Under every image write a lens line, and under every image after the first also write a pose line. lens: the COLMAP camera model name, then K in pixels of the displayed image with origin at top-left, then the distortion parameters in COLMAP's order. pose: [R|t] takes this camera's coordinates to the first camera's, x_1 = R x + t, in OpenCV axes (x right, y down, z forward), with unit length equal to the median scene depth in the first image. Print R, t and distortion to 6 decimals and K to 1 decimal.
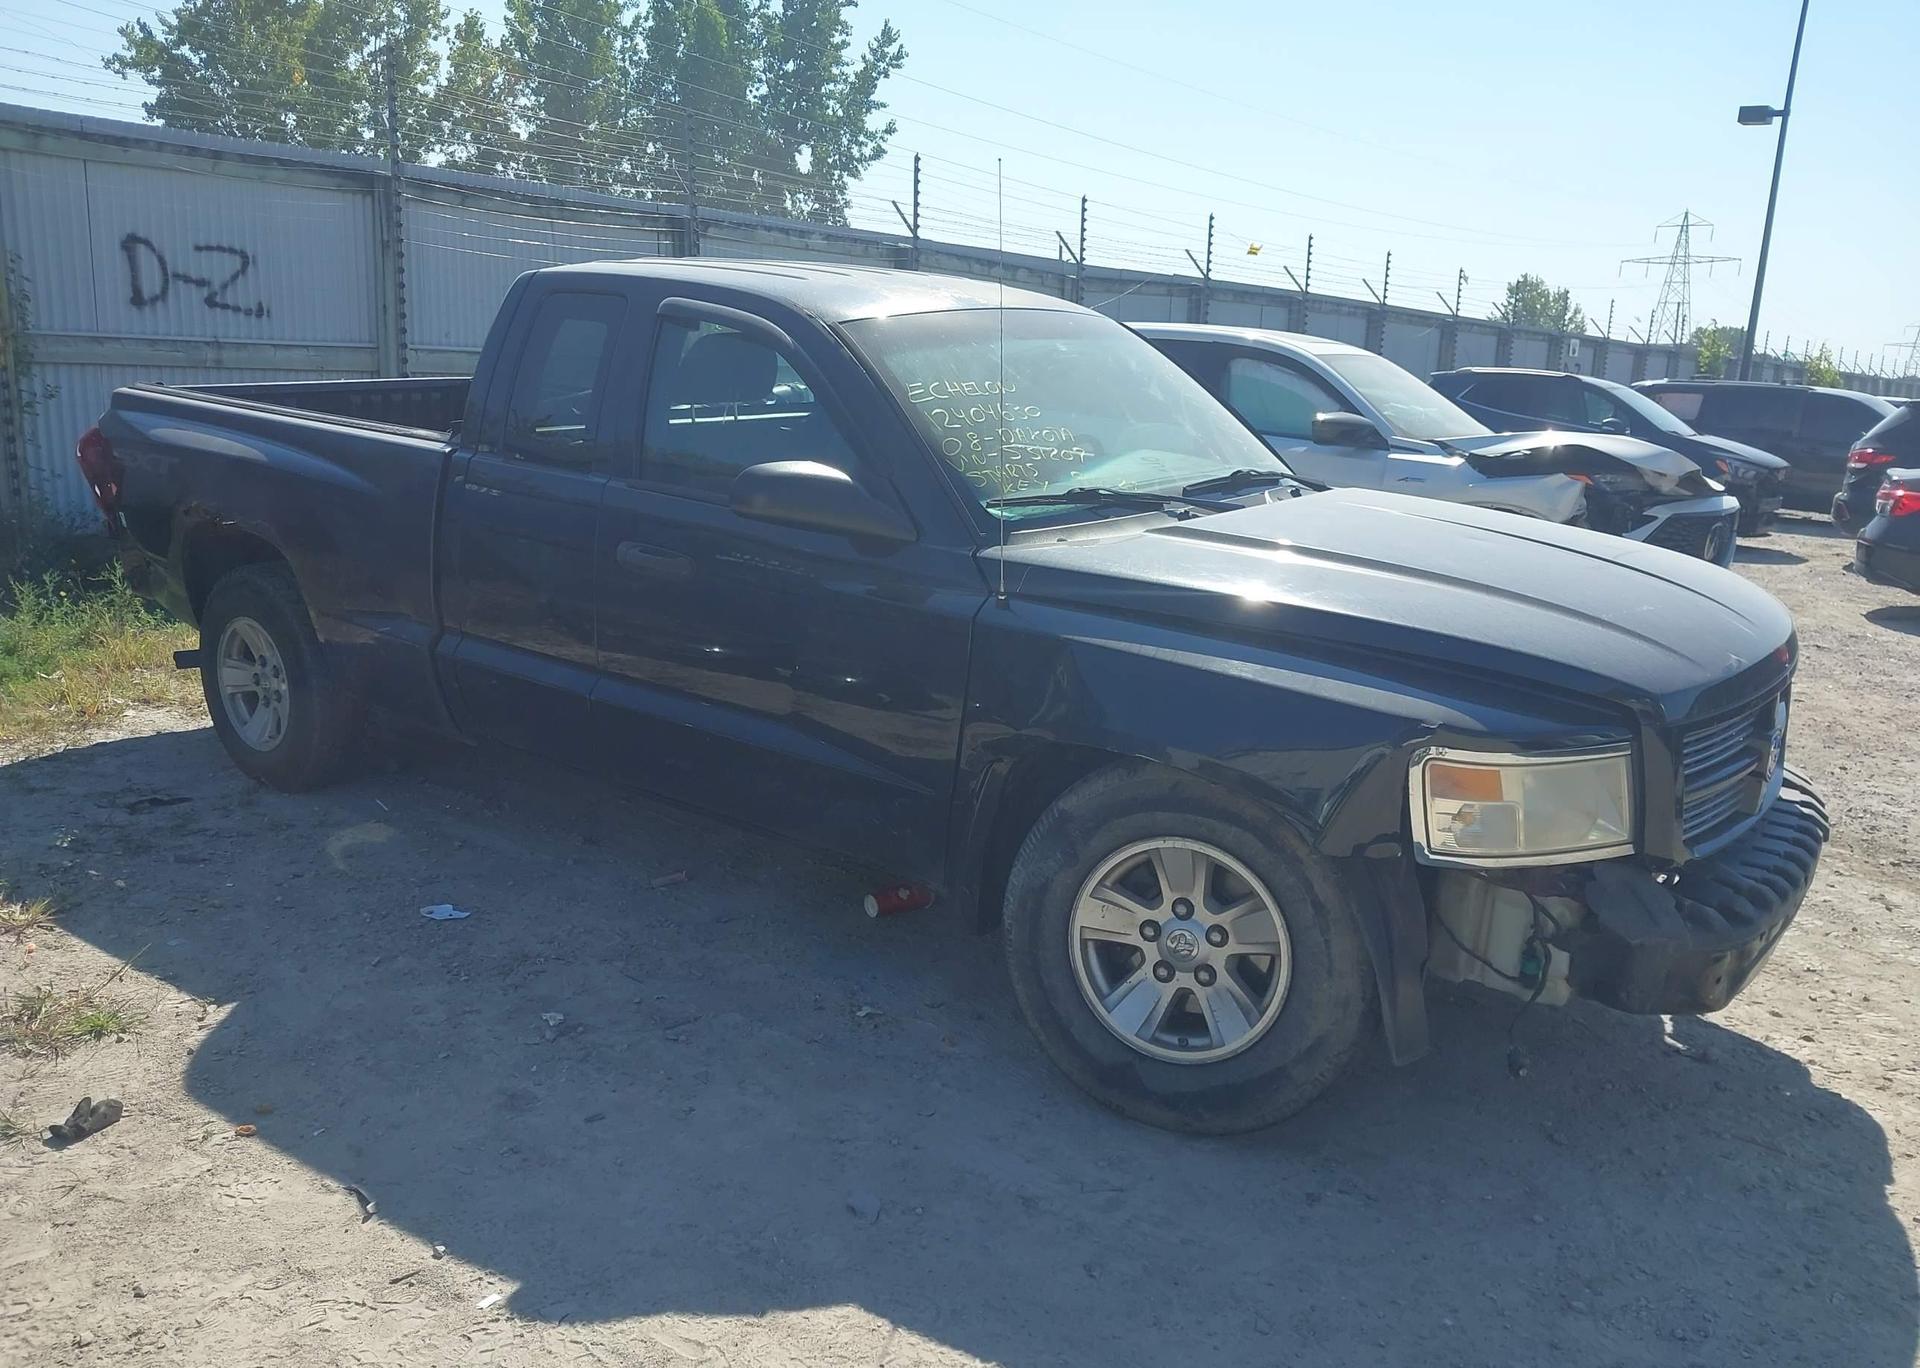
lens RADIAL K [[1514.1, 0, 911.3], [0, 1514.1, 691.6], [0, 0, 1]] dist [0.012832, -0.050987]
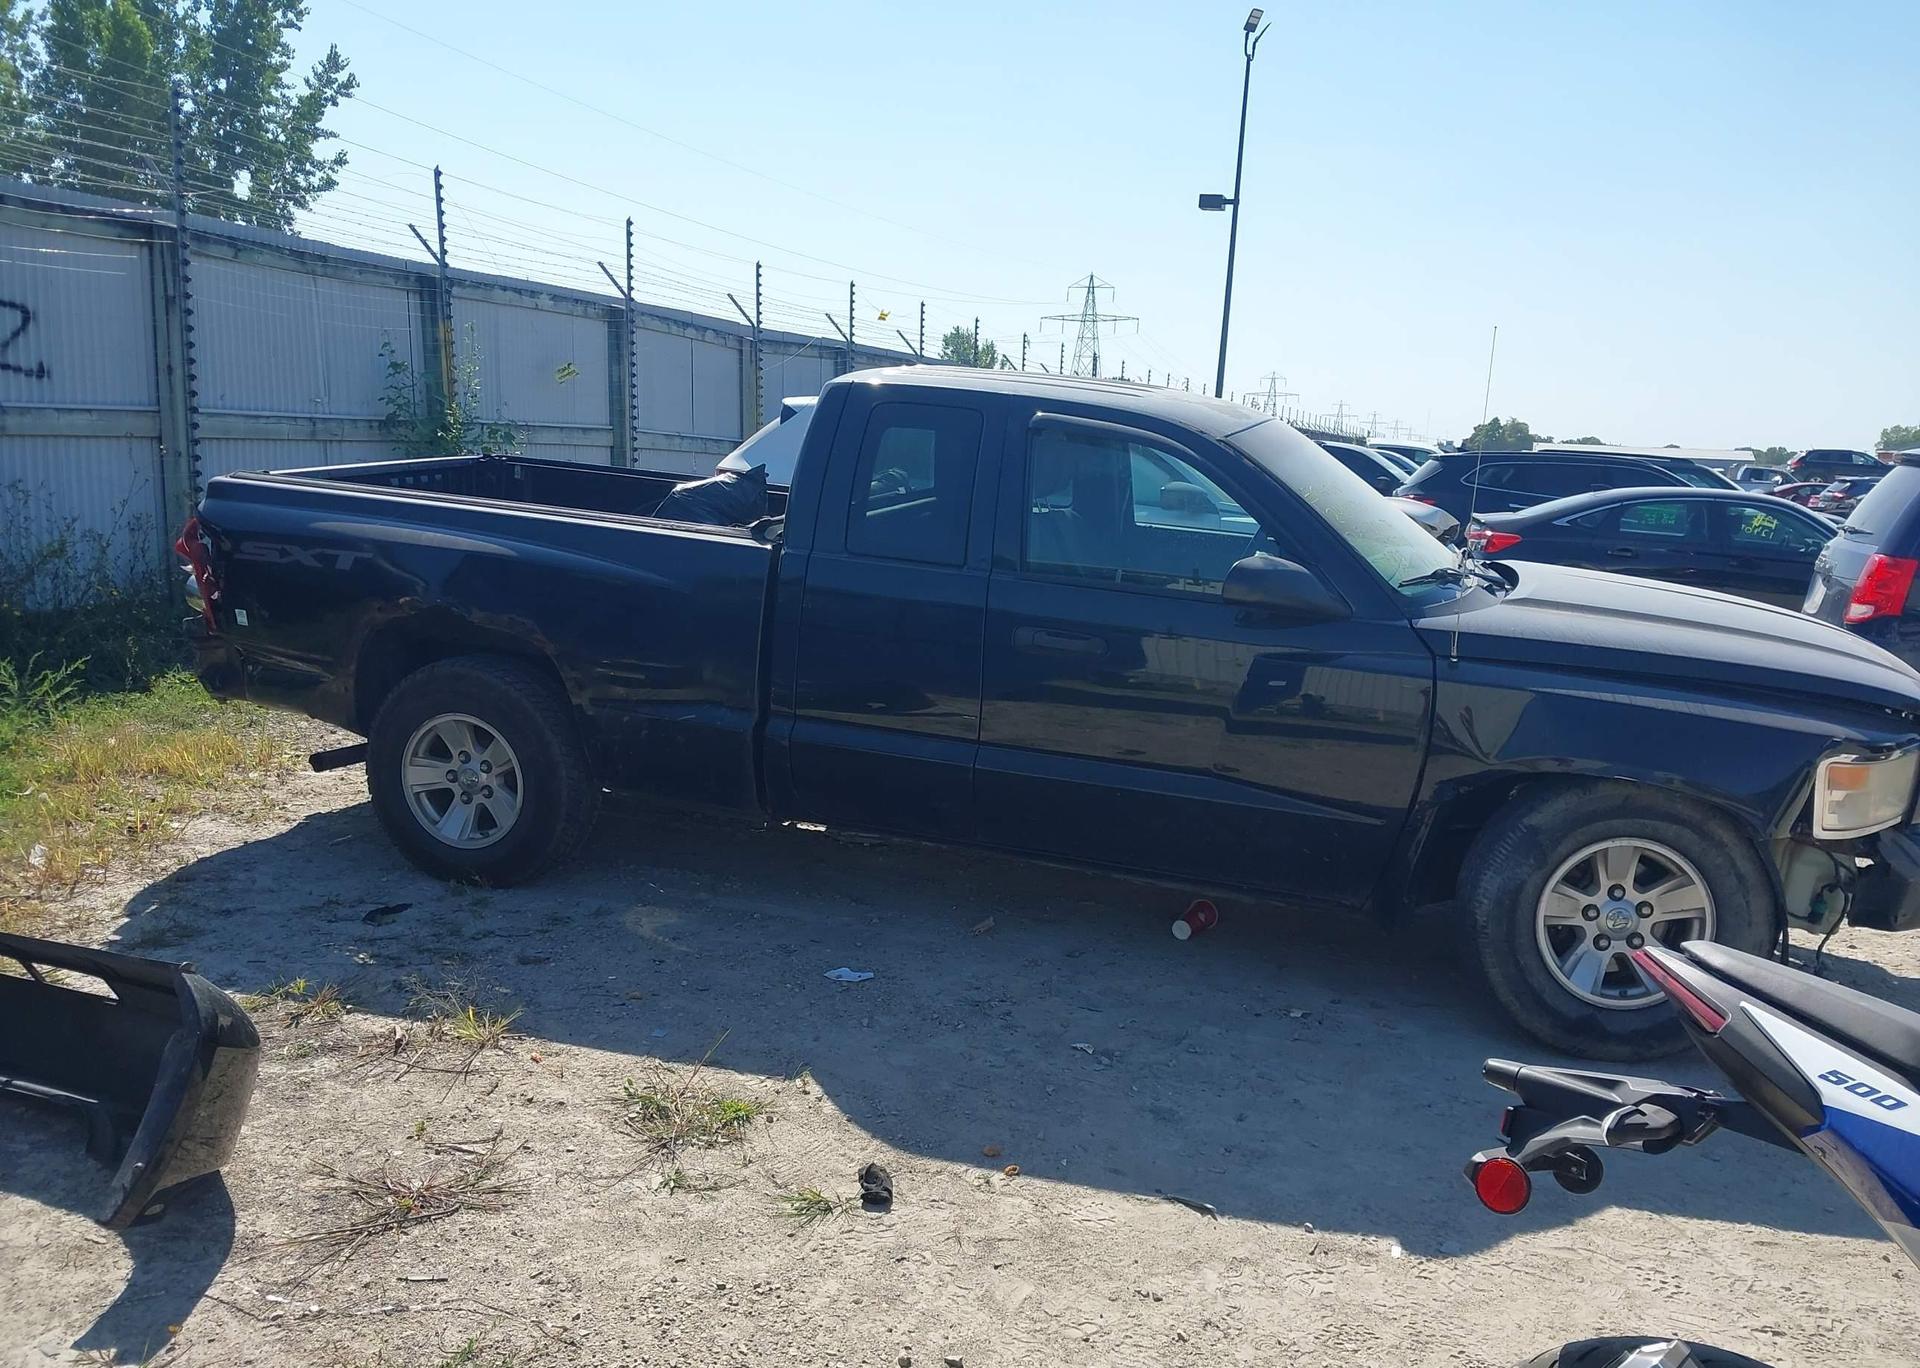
lens RADIAL K [[1514.1, 0, 911.3], [0, 1514.1, 691.6], [0, 0, 1]] dist [0.012832, -0.050987]
pose [[0.938833, -0.054702, 0.340000, -0.246896], [0.063647, 0.997857, -0.015204, -0.014606], [-0.338439, 0.035914, 0.940303, -0.010276]]
